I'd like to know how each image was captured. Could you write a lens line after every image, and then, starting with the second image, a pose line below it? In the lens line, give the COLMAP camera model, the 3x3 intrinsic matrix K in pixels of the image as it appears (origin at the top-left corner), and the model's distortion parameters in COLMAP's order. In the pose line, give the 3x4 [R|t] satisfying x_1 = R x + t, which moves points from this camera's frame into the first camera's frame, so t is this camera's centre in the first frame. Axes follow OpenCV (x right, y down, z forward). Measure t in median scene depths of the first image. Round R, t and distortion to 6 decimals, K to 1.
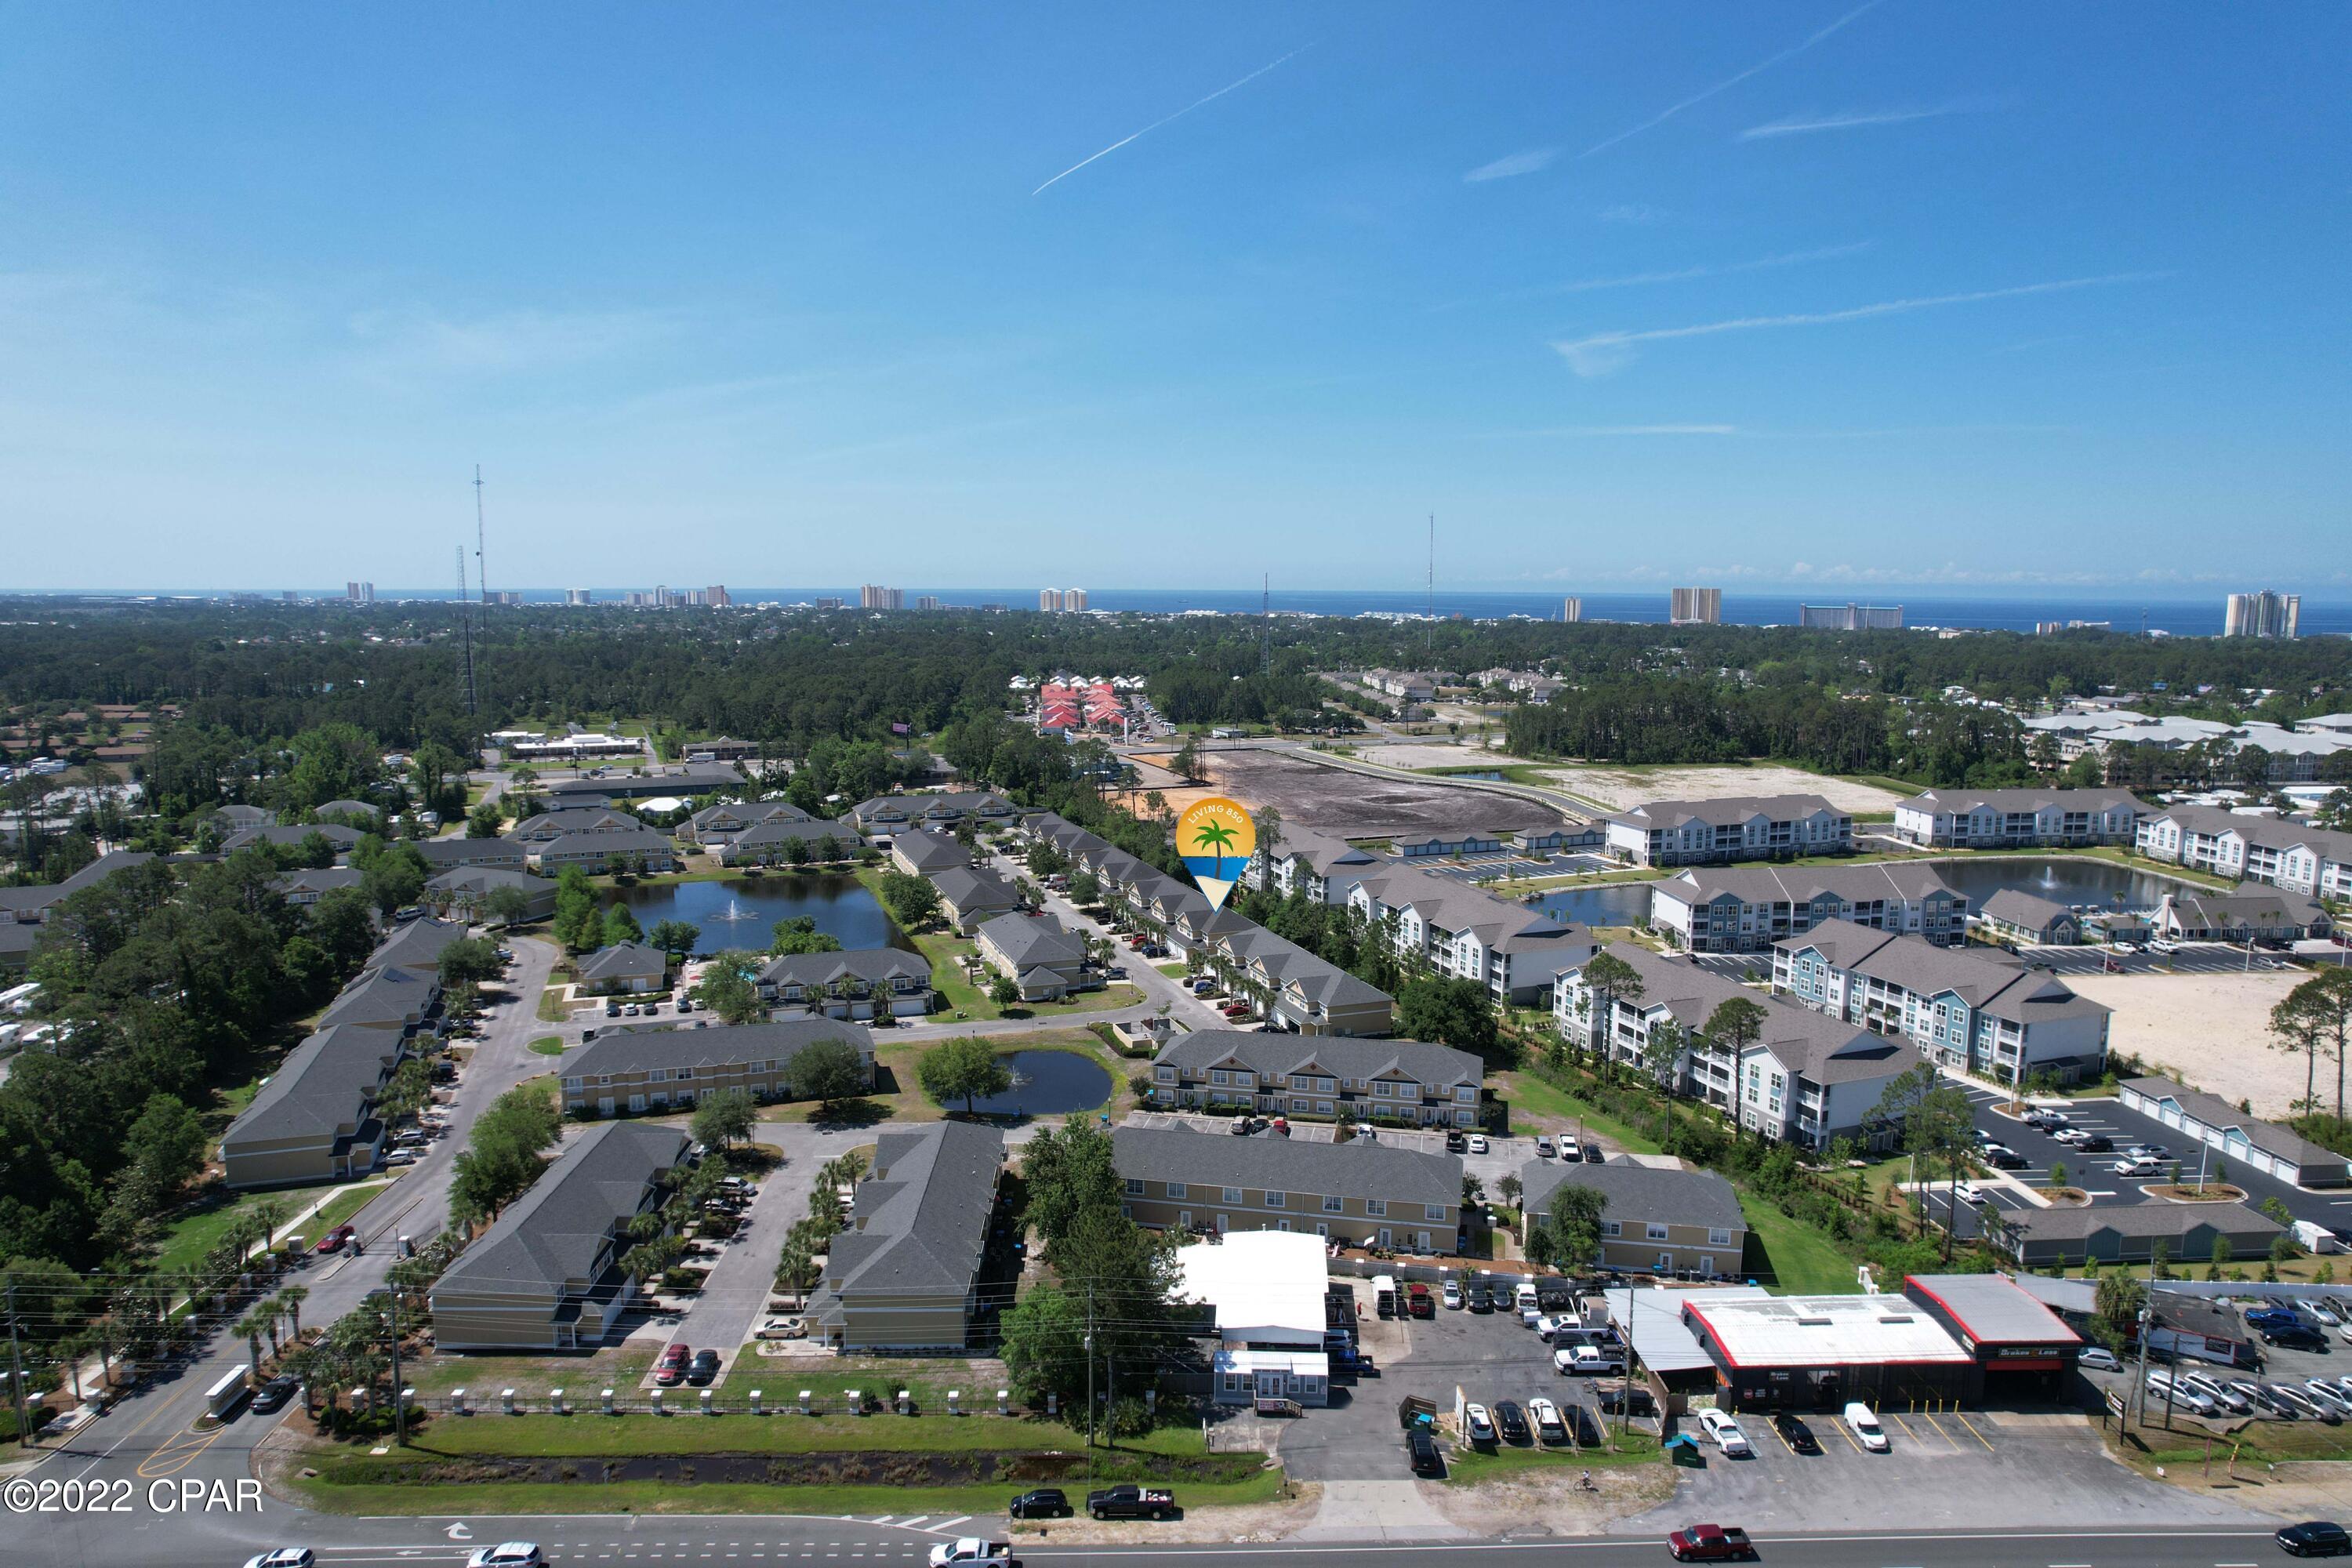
lens RADIAL K [[1506.4, 0, 1179.8], [0, 1506.4, 782.9], [0, 0, 1]] dist [-0.087313, 0.087216]
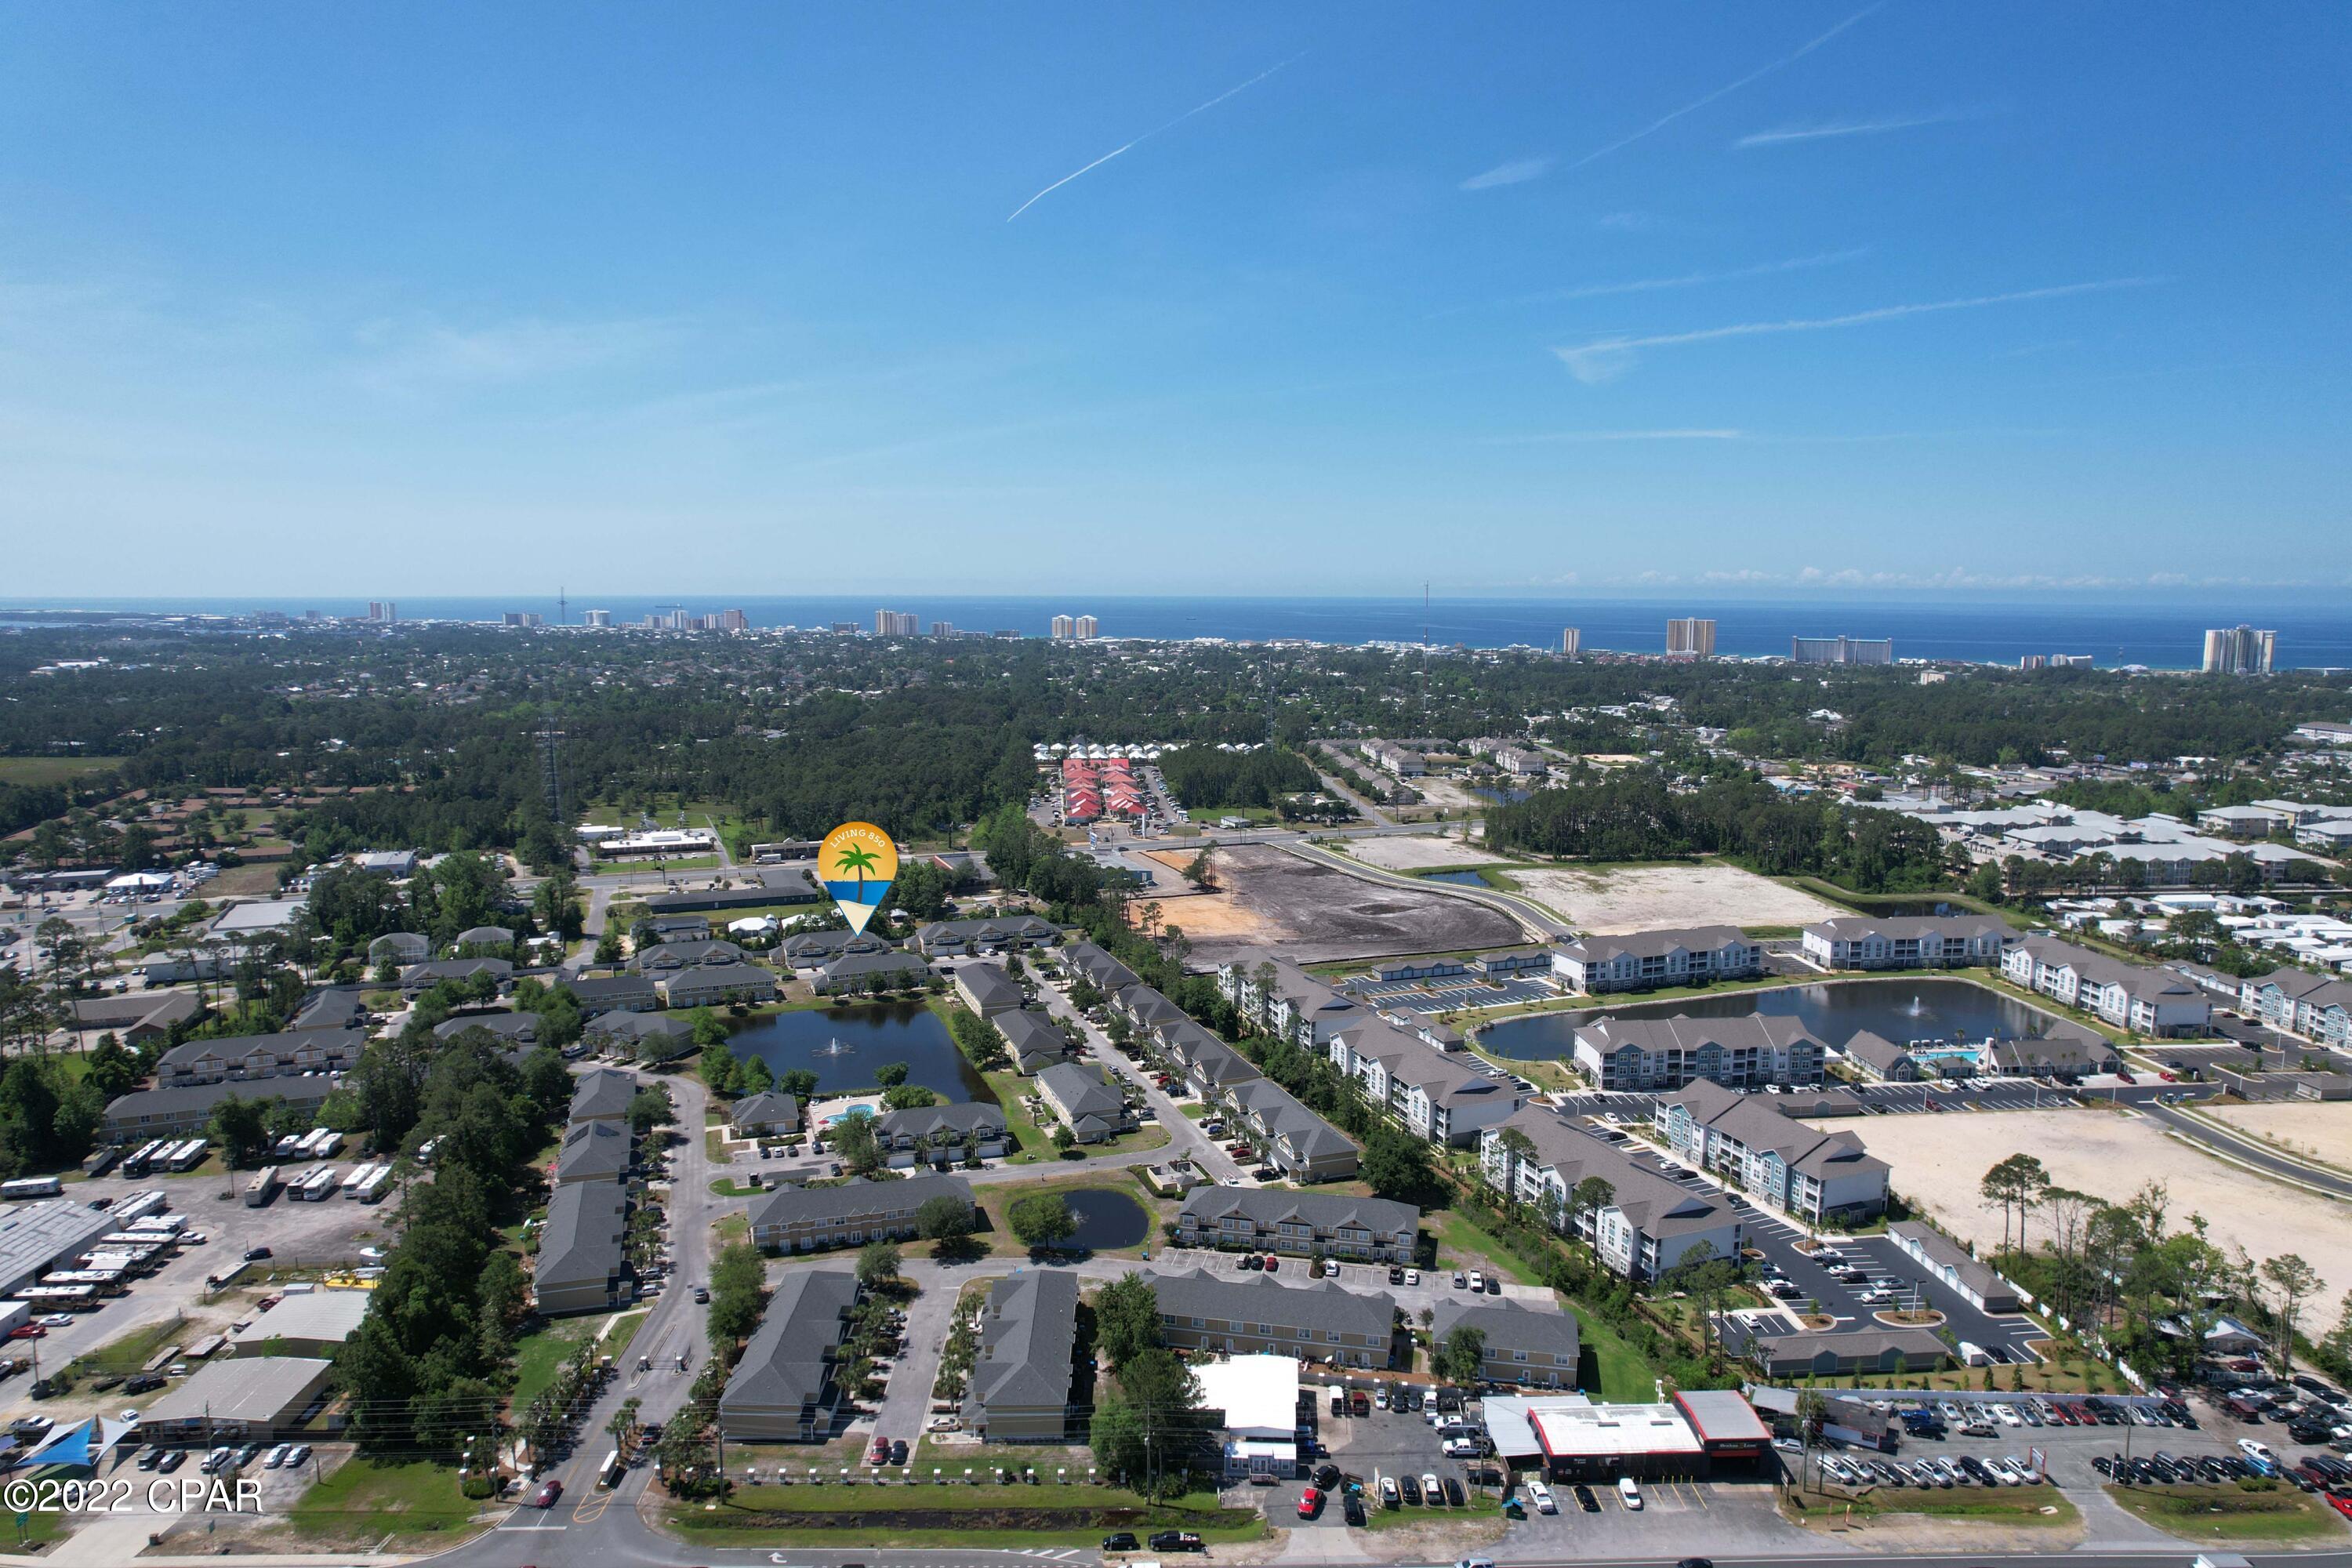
lens RADIAL K [[1506.4, 0, 1179.8], [0, 1506.4, 782.9], [0, 0, 1]] dist [-0.087313, 0.087216]
pose [[0.999987, -0.000425, -0.005045, -0.009571], [0.000412, 0.999996, -0.002711, -0.187864], [0.005046, 0.002709, 0.999984, -0.345736]]
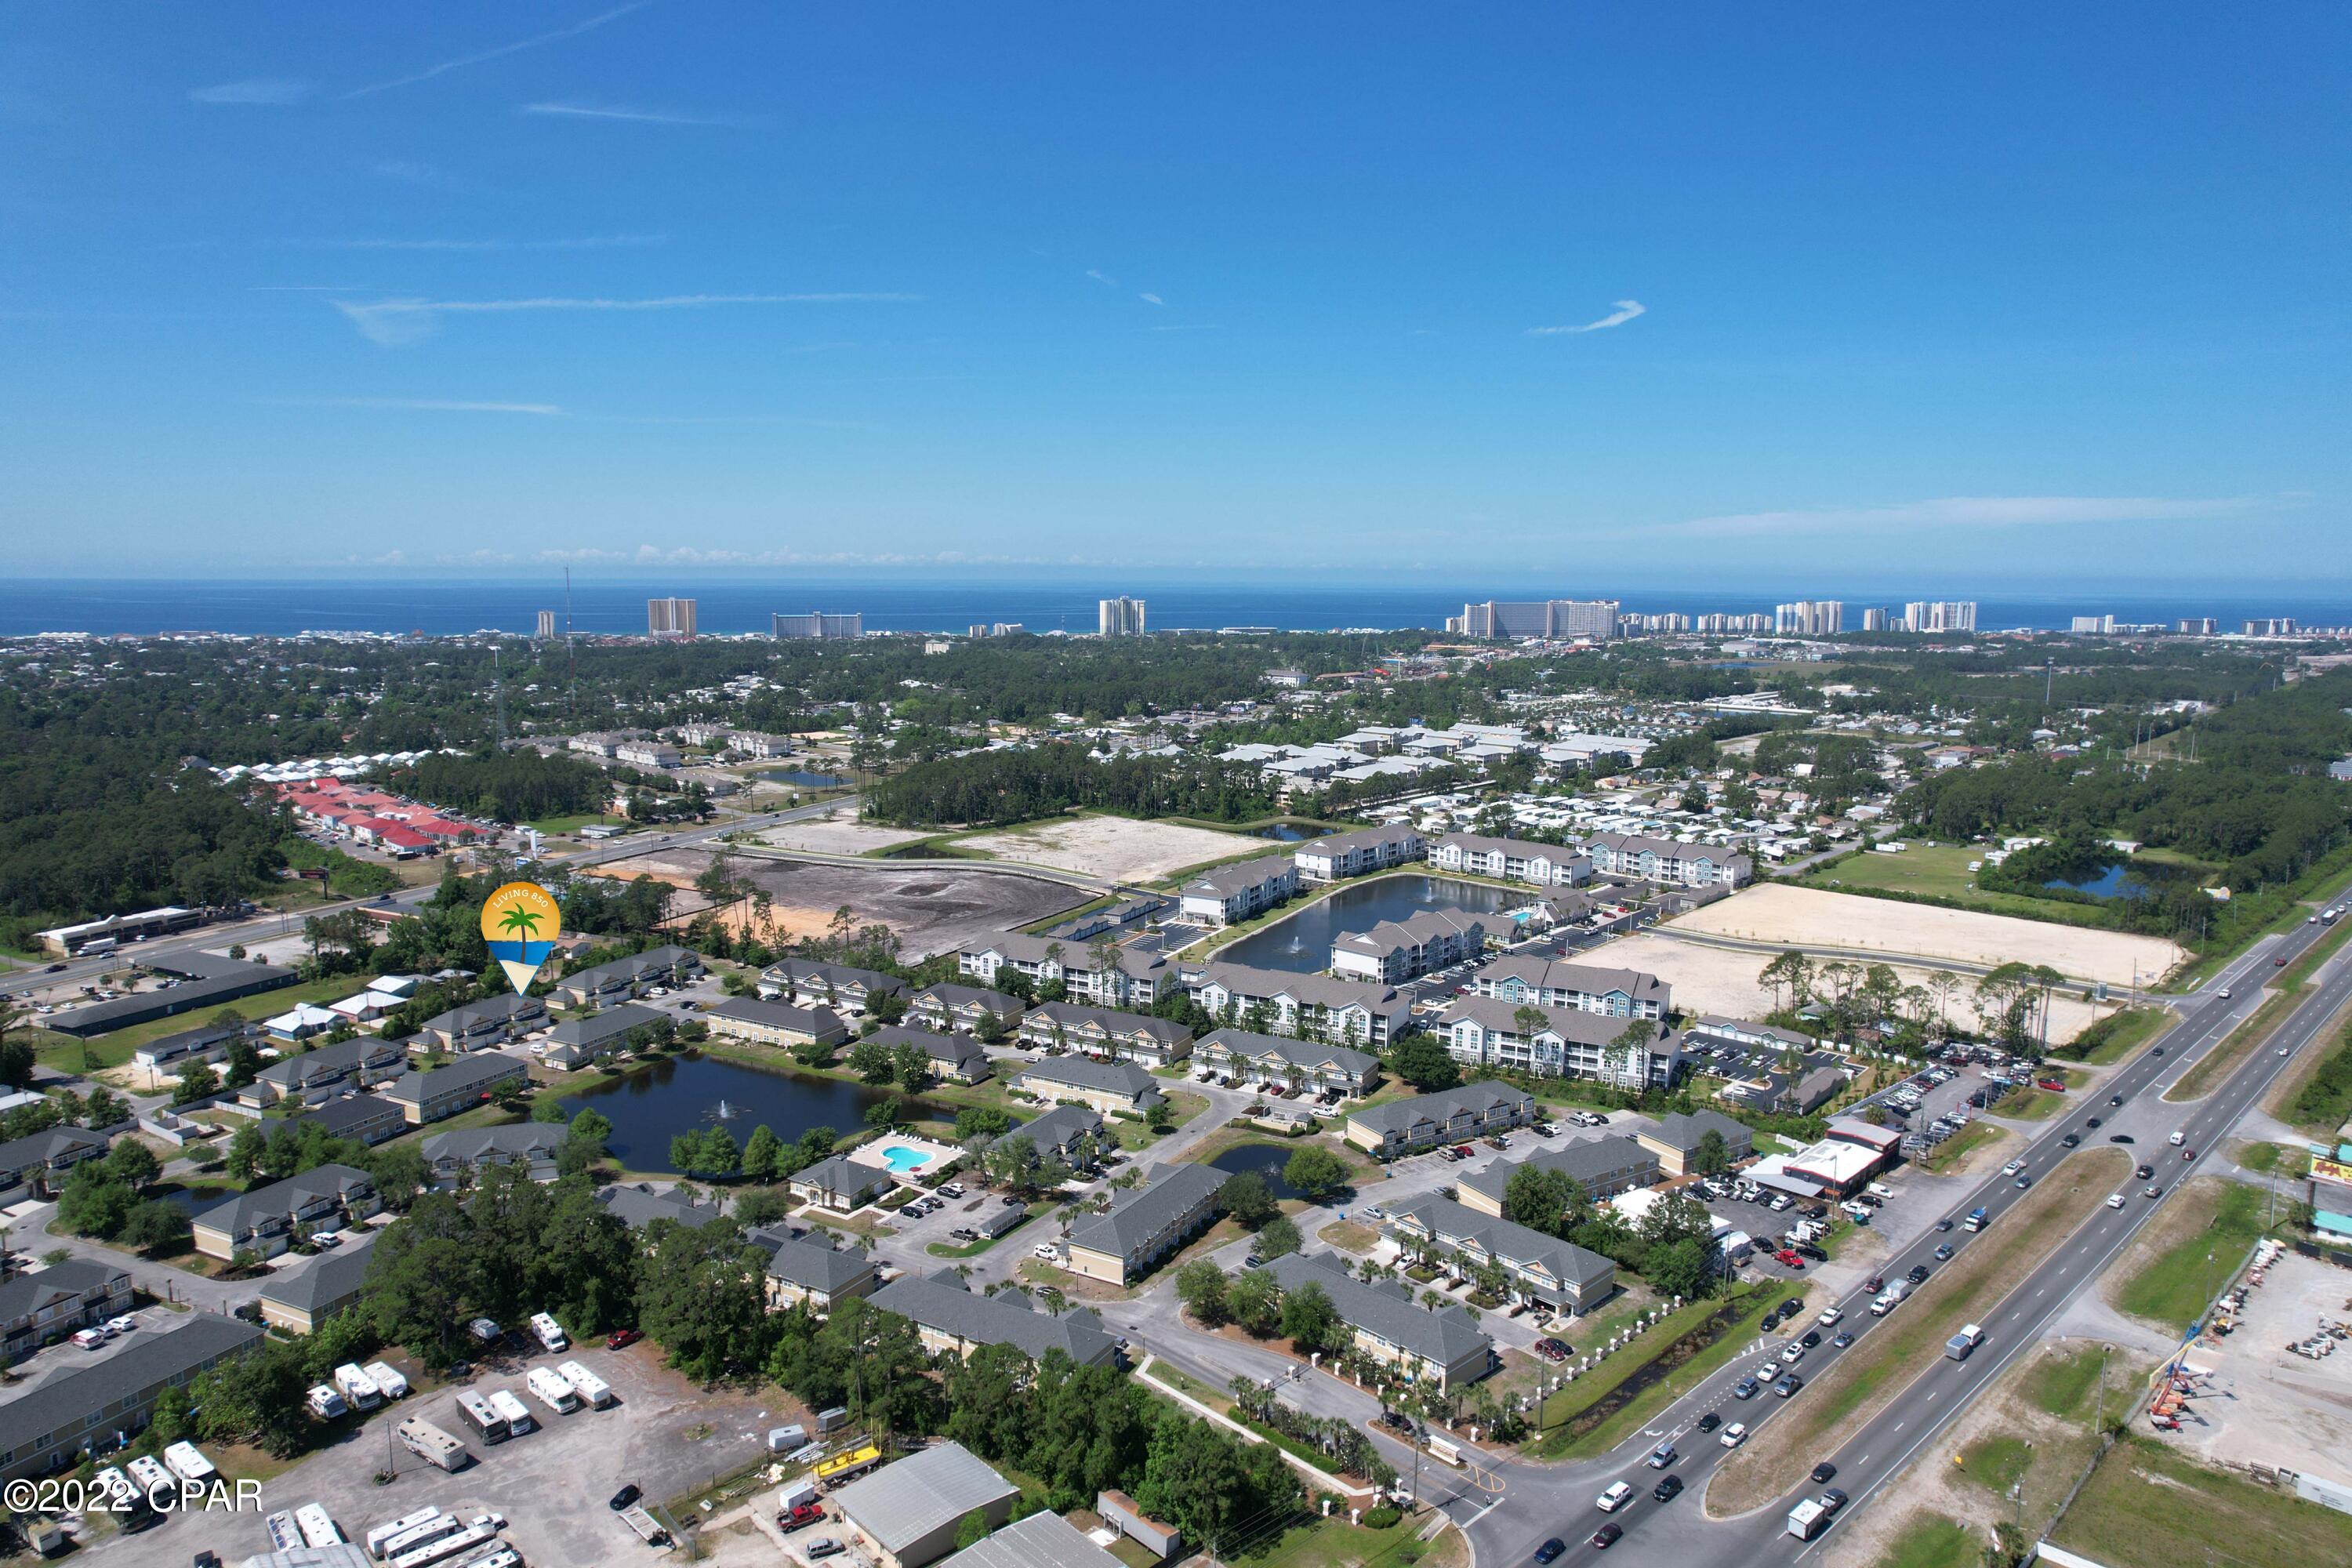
lens RADIAL K [[1506.4, 0, 1179.8], [0, 1506.4, 782.9], [0, 0, 1]] dist [-0.087313, 0.087216]
pose [[0.741407, -0.094102, 0.664425, -1.082765], [0.086144, 0.995273, 0.044835, -0.243555], [-0.665504, 0.023996, 0.746009, -0.030131]]
